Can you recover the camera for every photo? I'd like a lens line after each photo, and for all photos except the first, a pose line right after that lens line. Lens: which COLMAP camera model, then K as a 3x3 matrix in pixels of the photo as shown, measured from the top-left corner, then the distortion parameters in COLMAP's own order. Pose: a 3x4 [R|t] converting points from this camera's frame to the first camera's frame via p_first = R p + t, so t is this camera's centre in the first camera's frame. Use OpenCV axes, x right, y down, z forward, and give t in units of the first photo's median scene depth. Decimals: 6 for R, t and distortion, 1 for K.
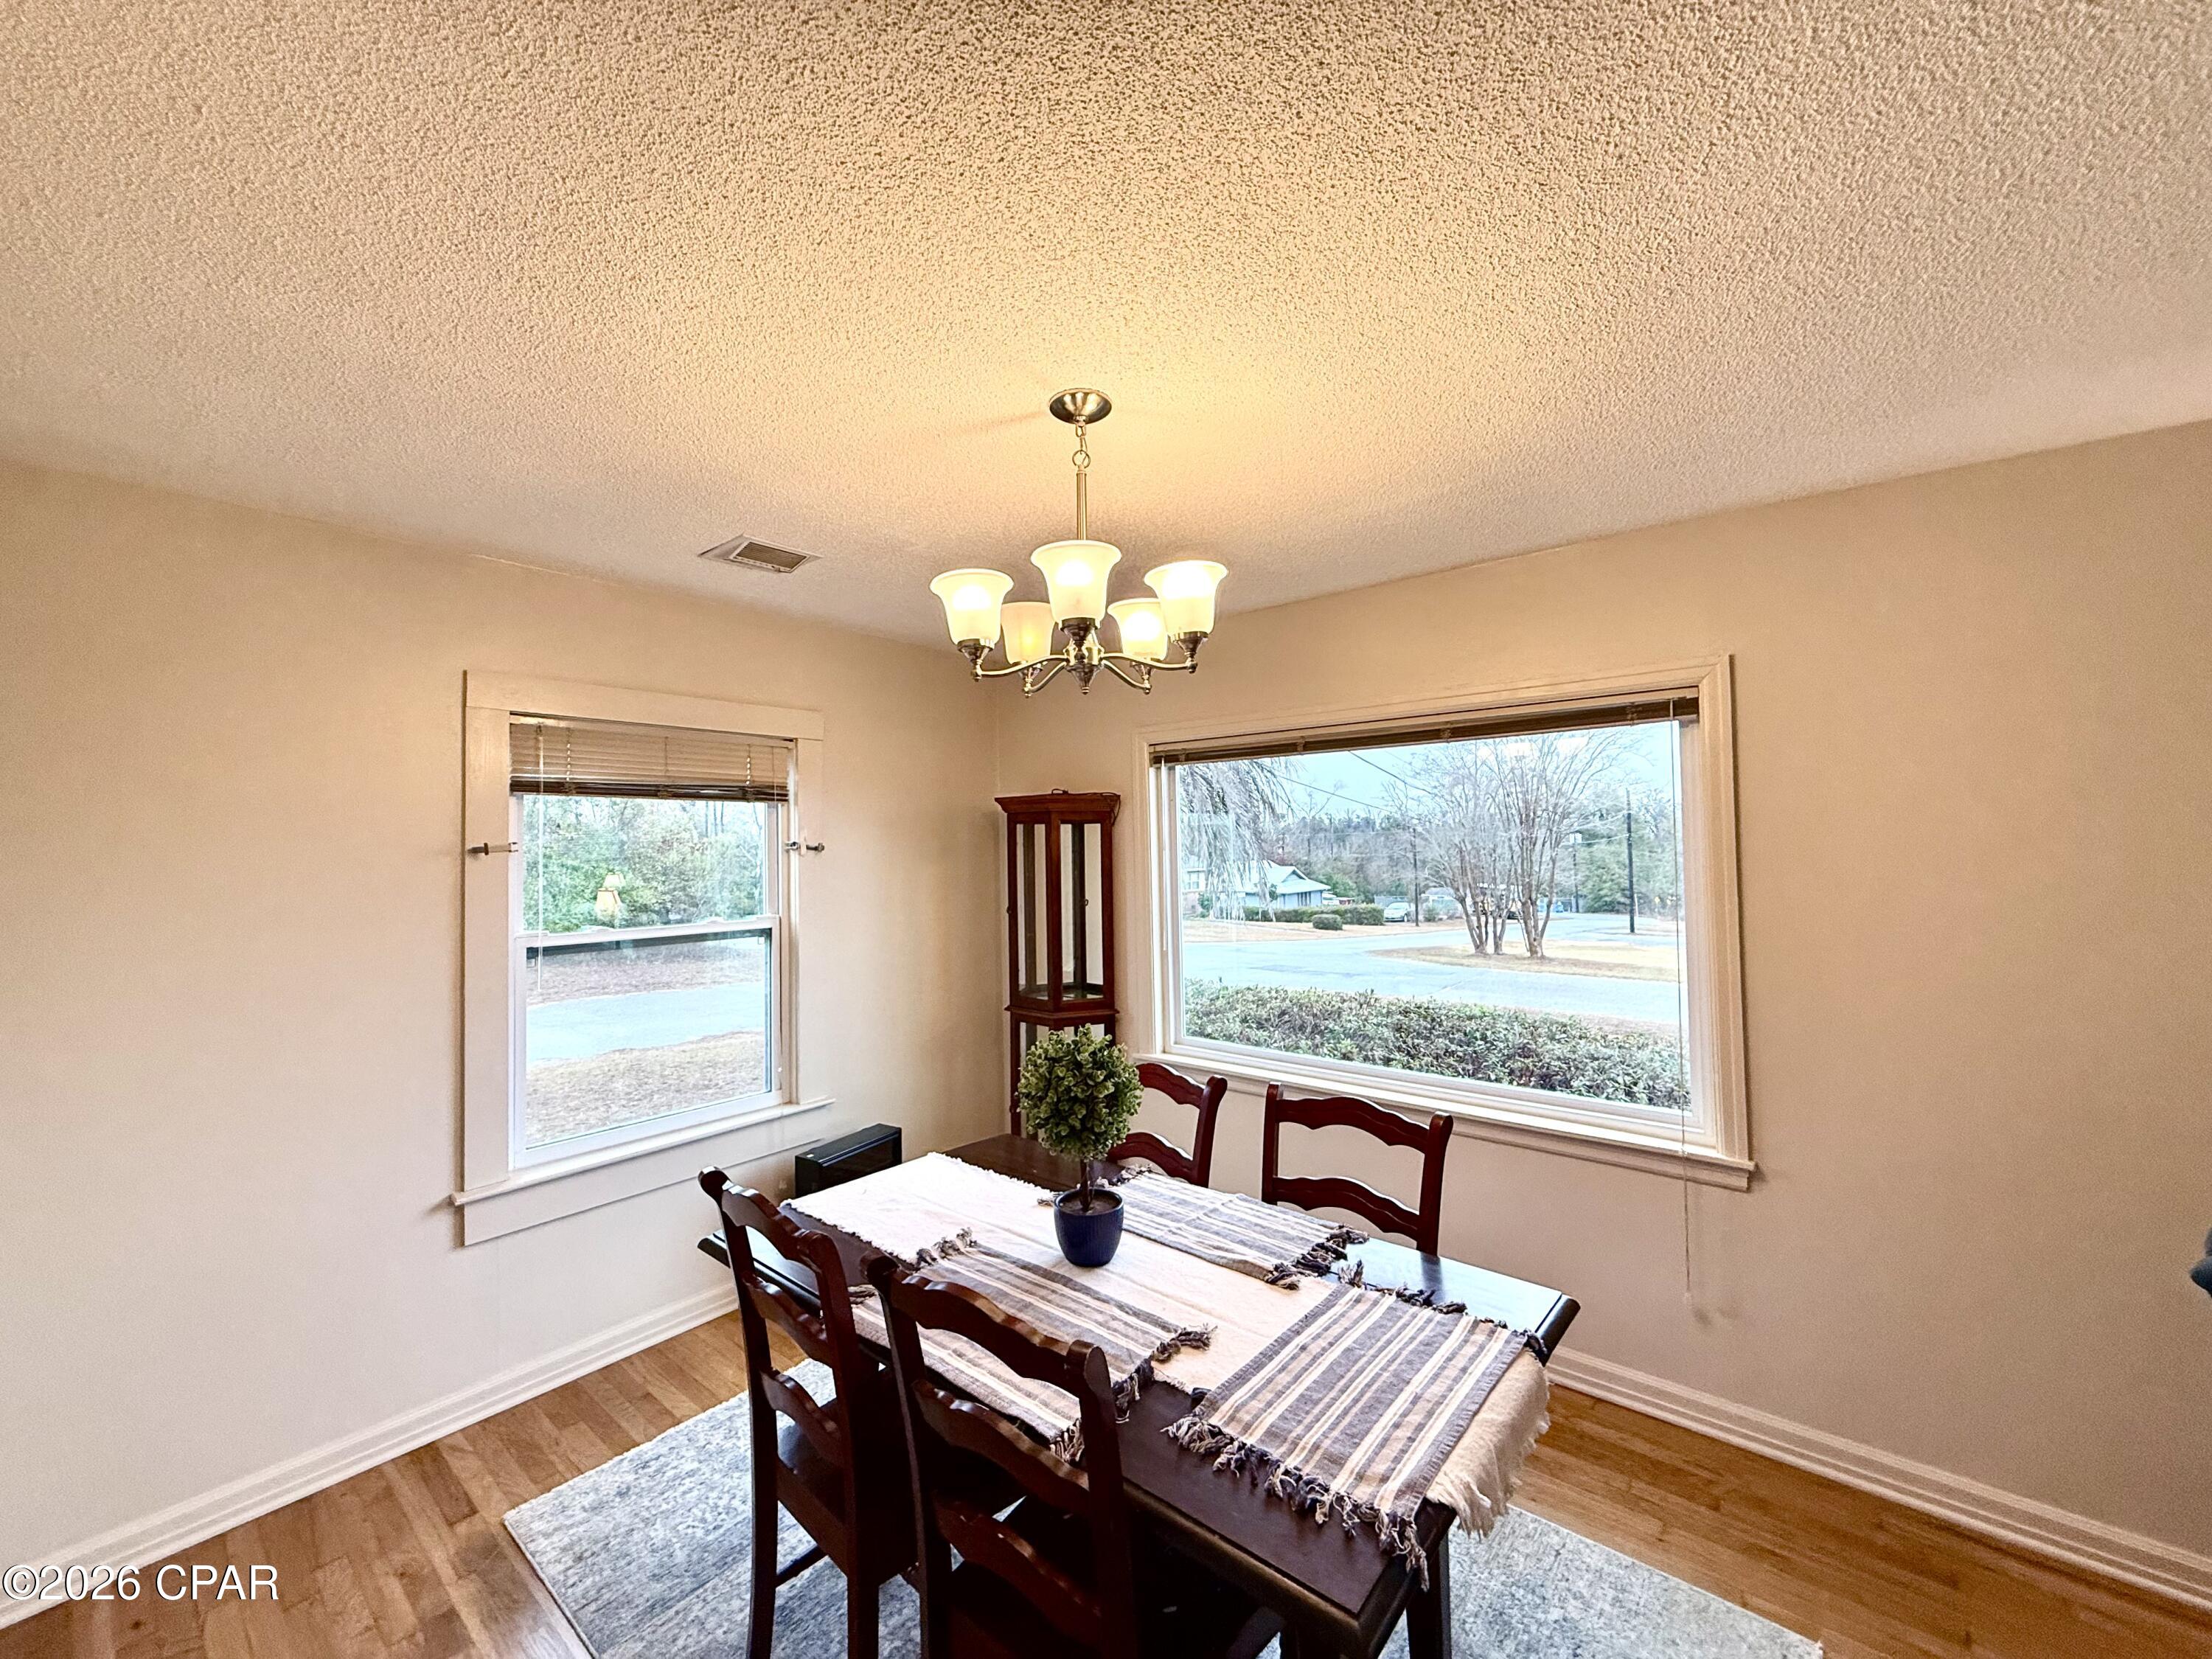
lens RADIAL K [[877.9, 0, 1100.5], [0, 877.9, 826.1], [0, 0, 1]] dist [0.000635, 0.000463]
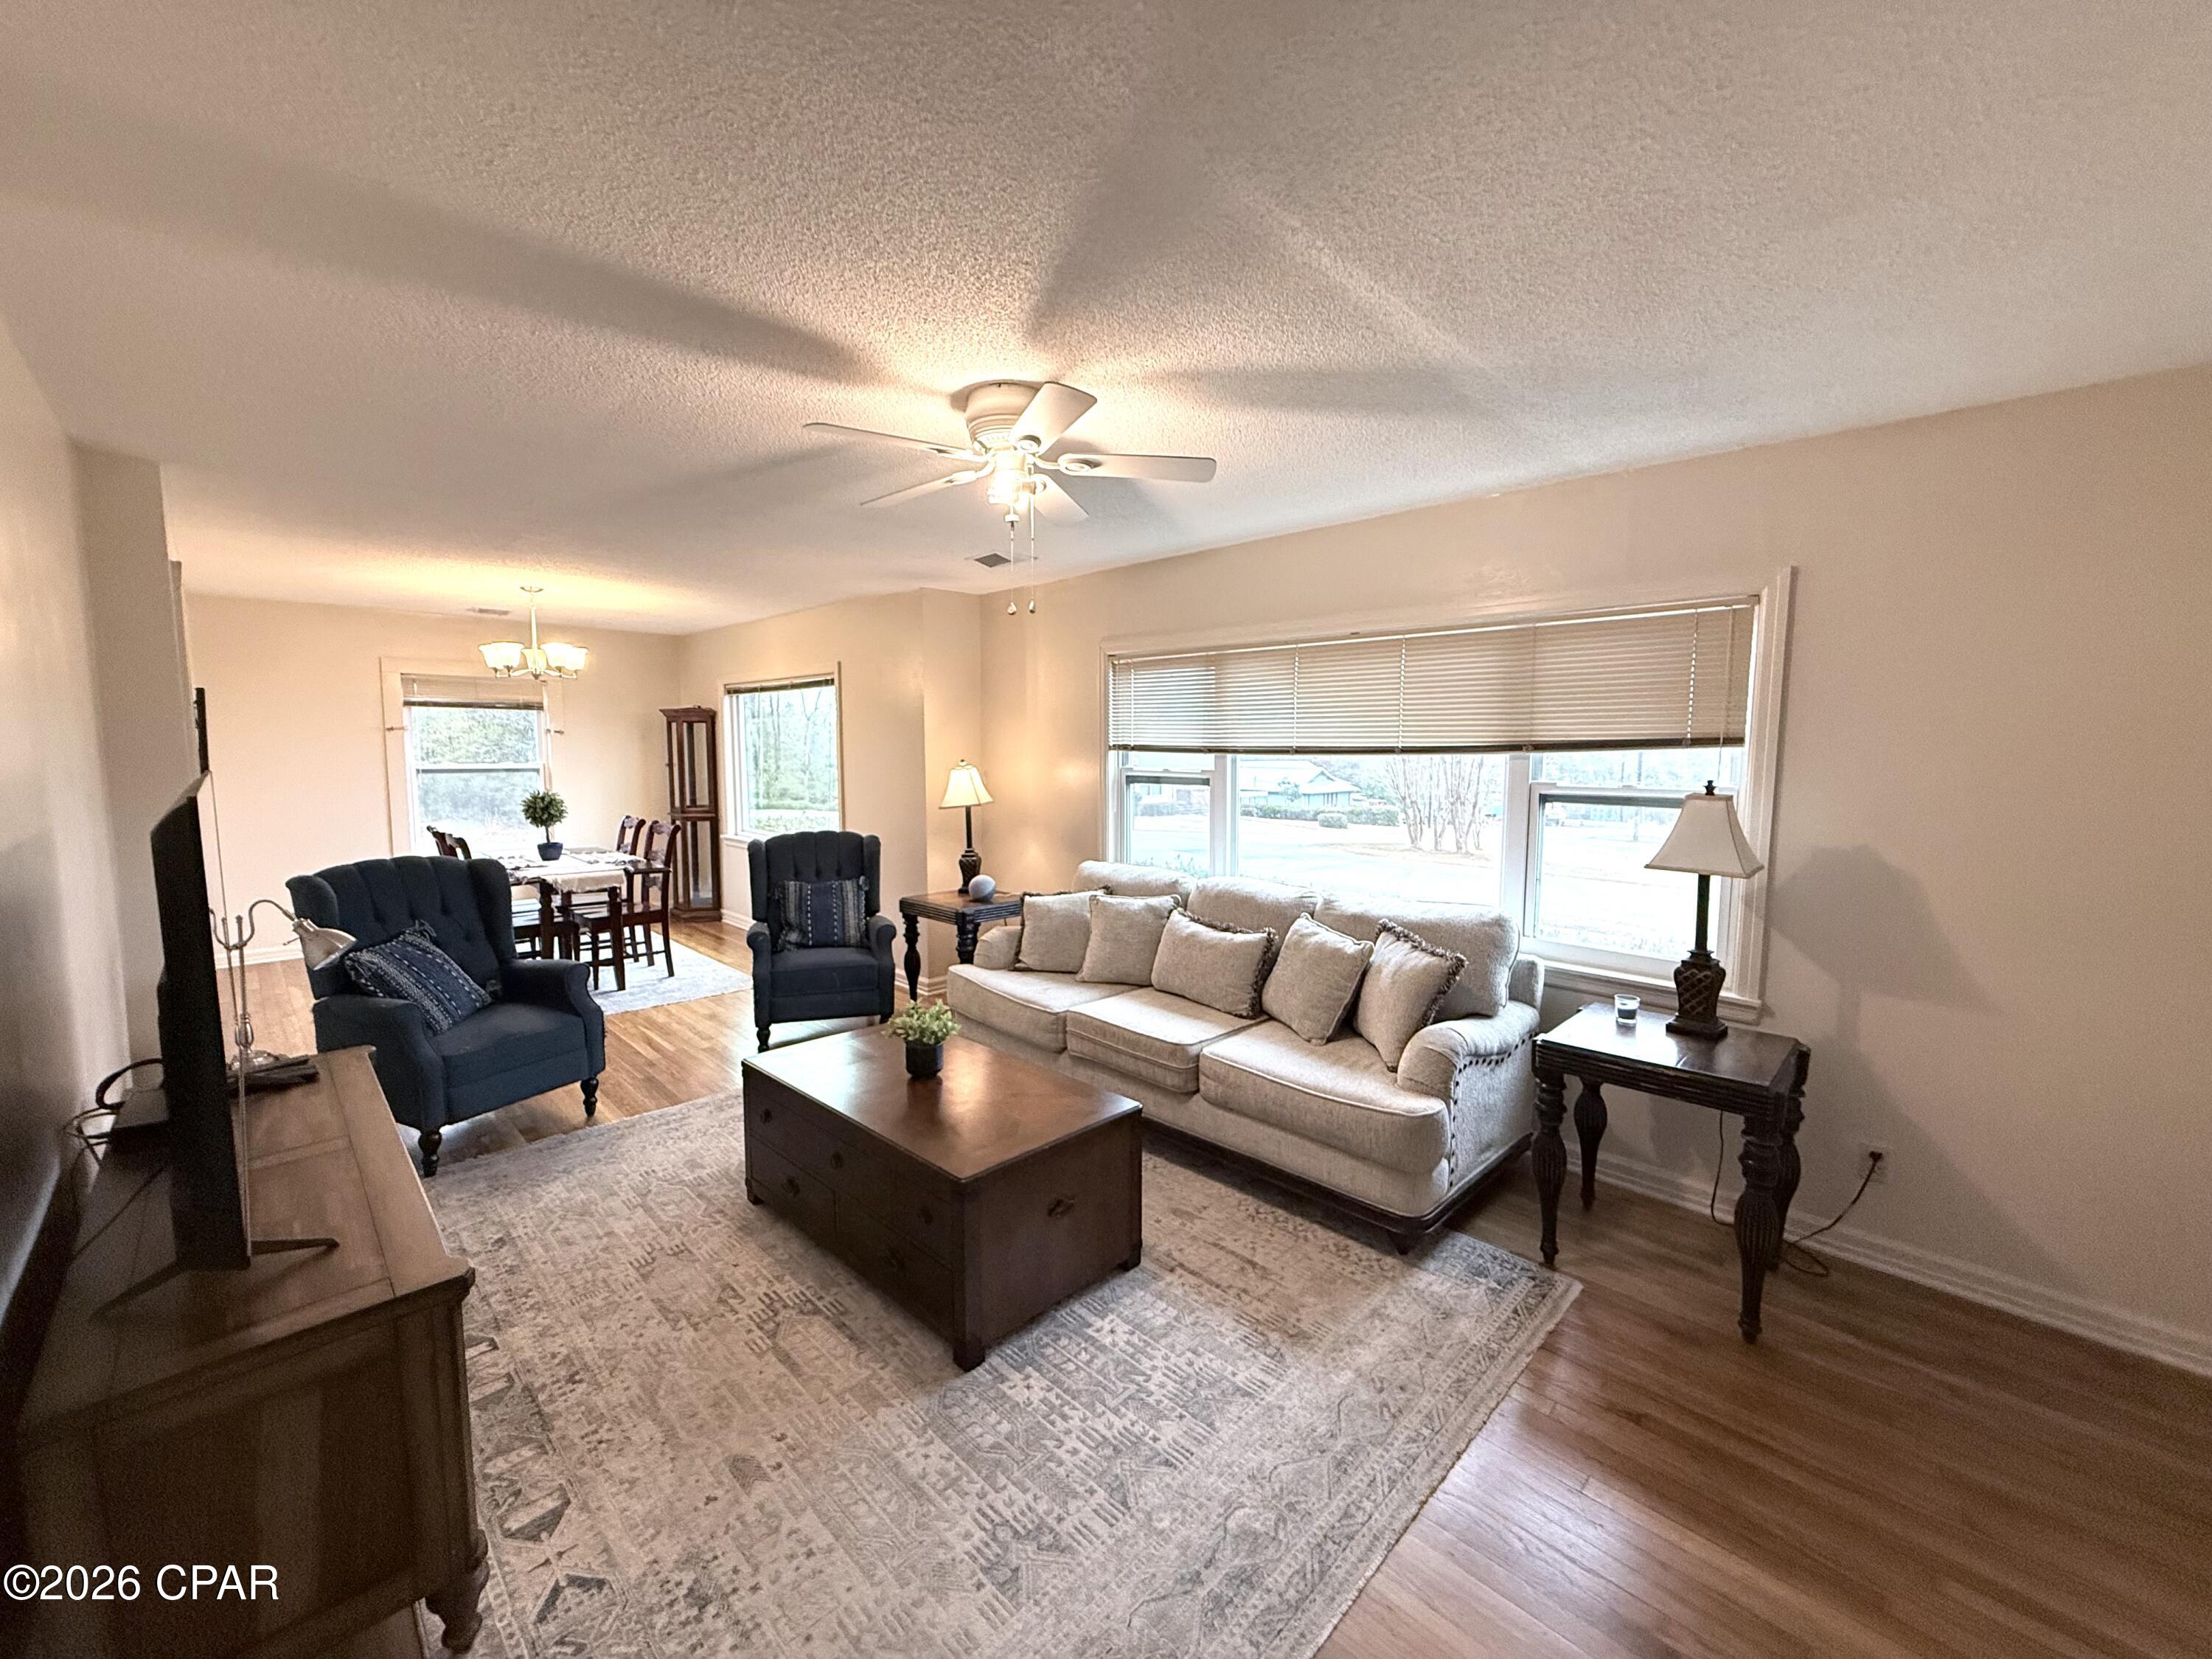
lens RADIAL K [[877.9, 0, 1100.5], [0, 877.9, 826.1], [0, 0, 1]] dist [0.000635, 0.000463]
pose [[0.995349, 0.031801, -0.090935, 1.263028], [-0.021058, 0.992938, 0.116751, -0.027799], [0.094005, -0.114293, 0.988989, -1.084071]]
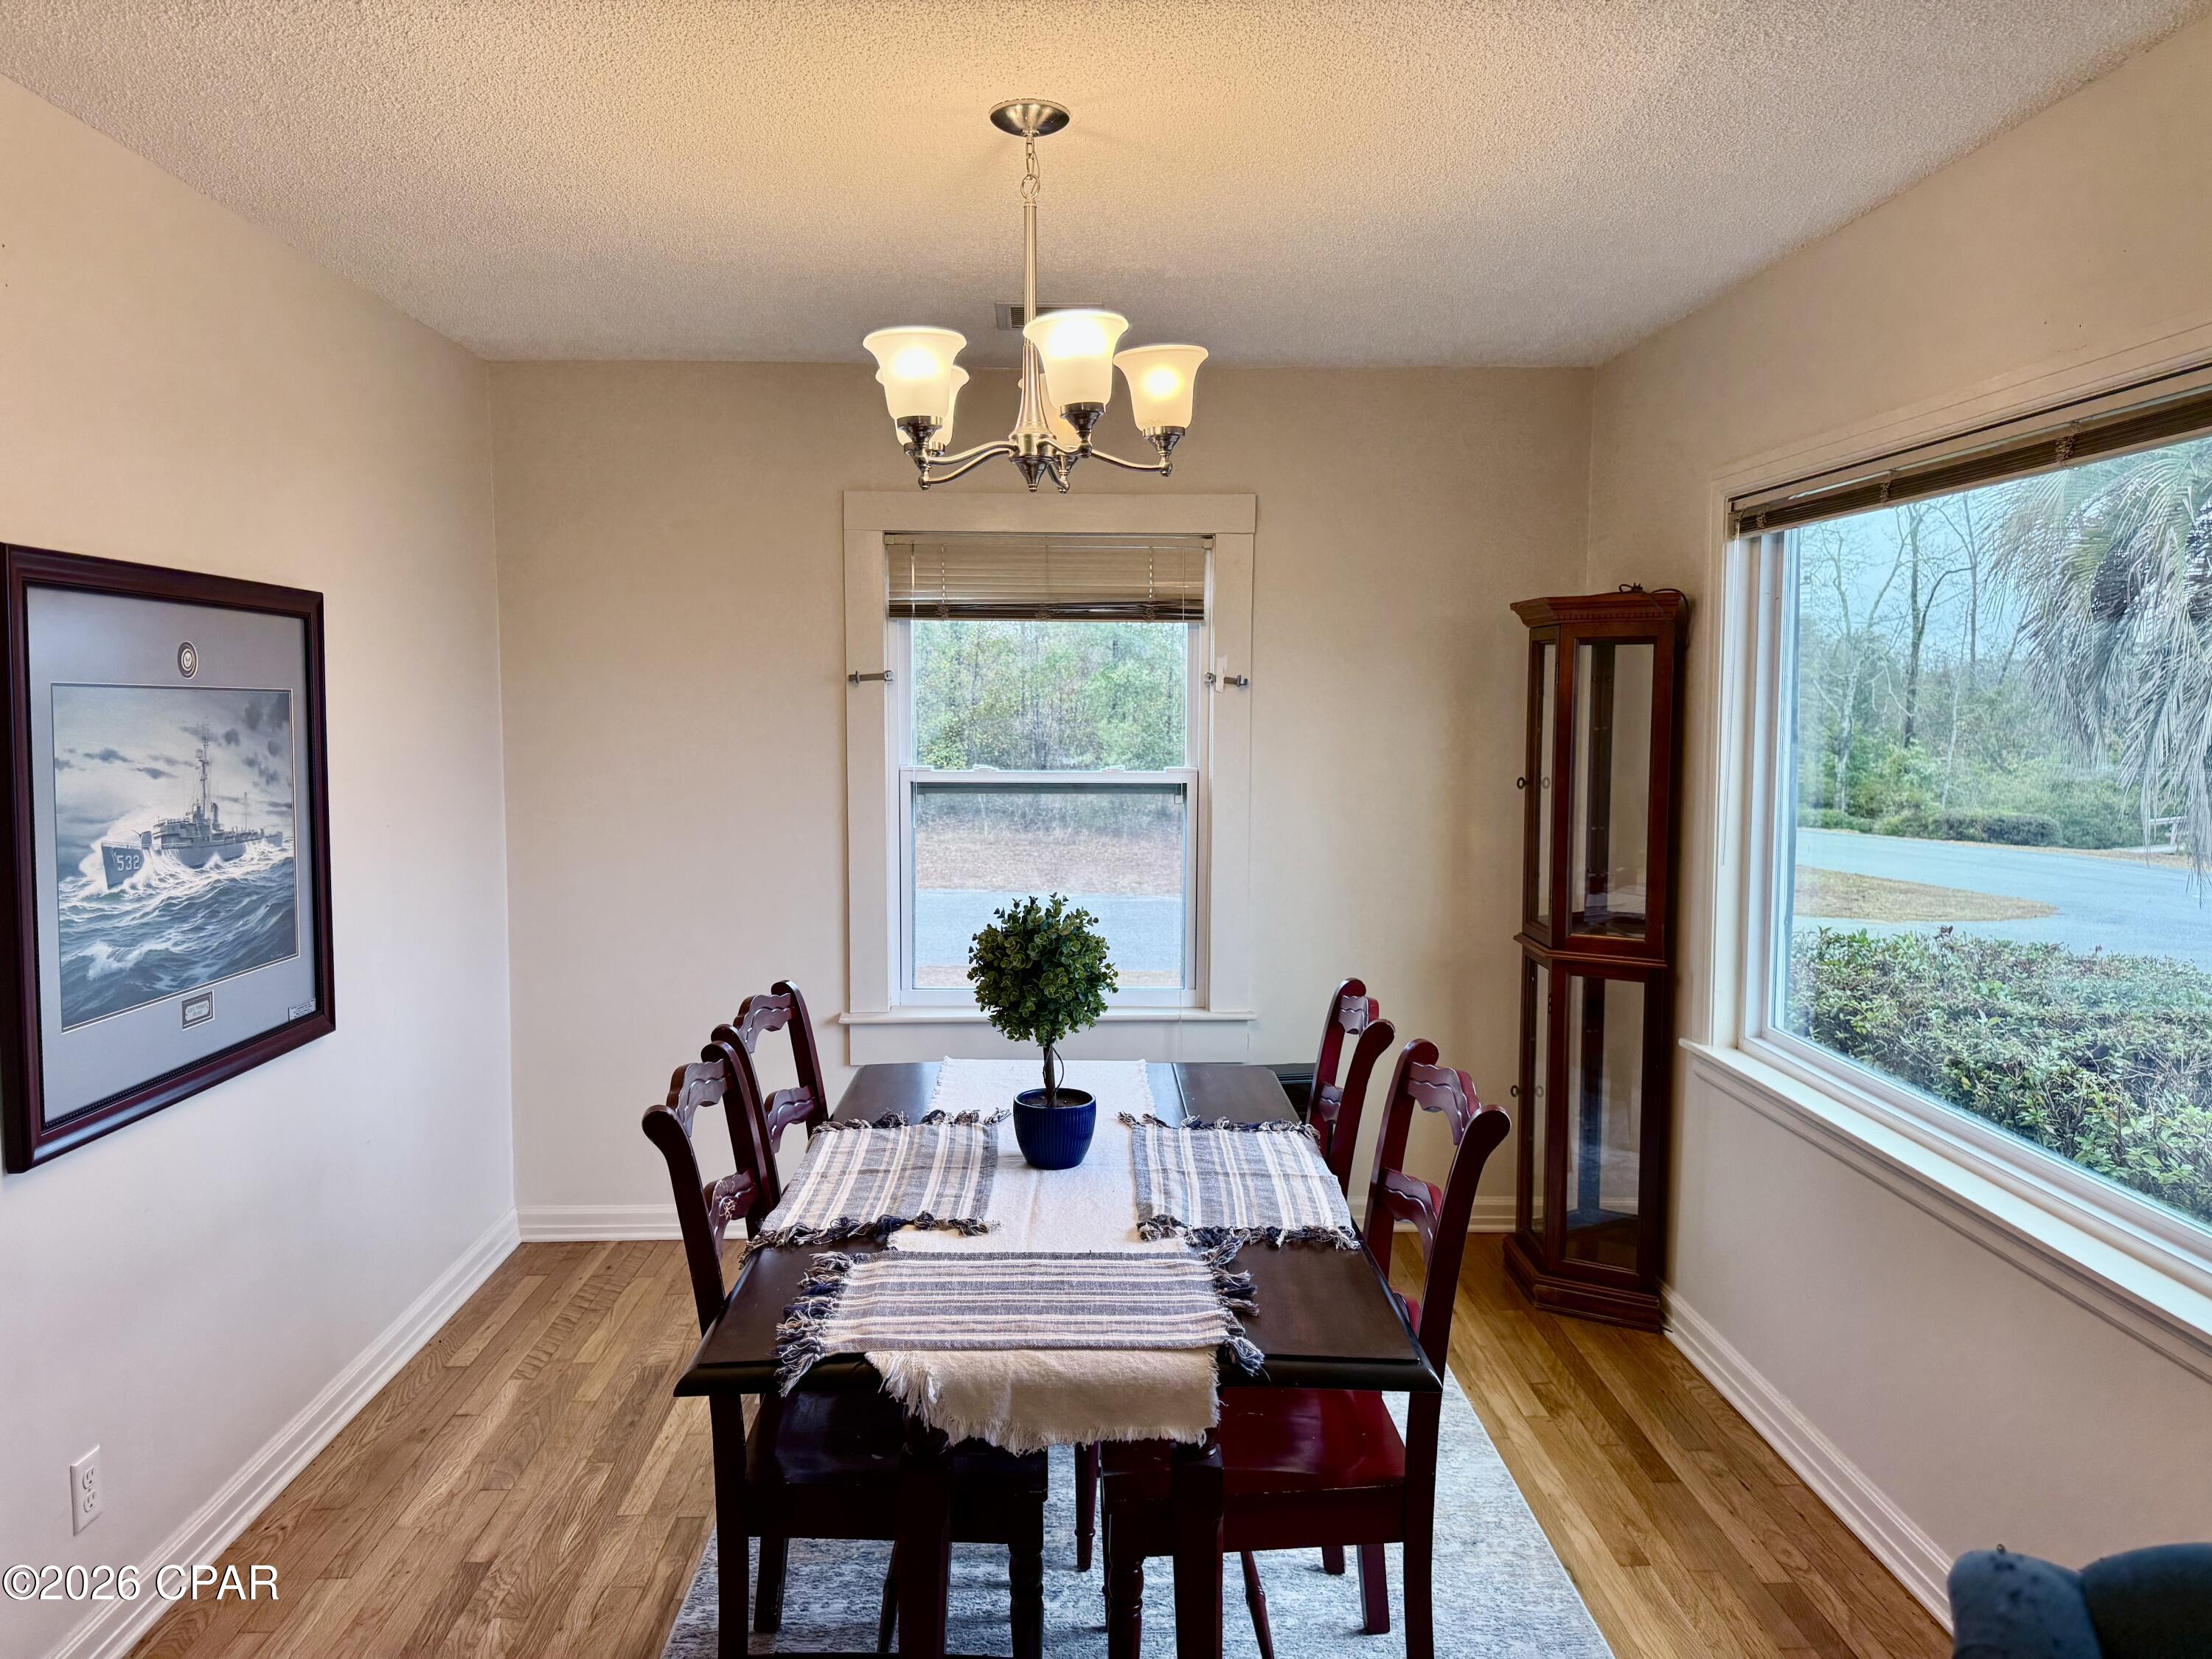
lens RADIAL K [[1543.9, 0, 1092.4], [0, 1543.9, 824.7], [0, 0, 1]] dist [0.164160, -0.298924]
pose [[0.658594, 0.080312, -0.748200, 0.625053], [0.006627, 0.993631, 0.112490, -0.002675], [0.752469, -0.079043, 0.653867, 0.036393]]
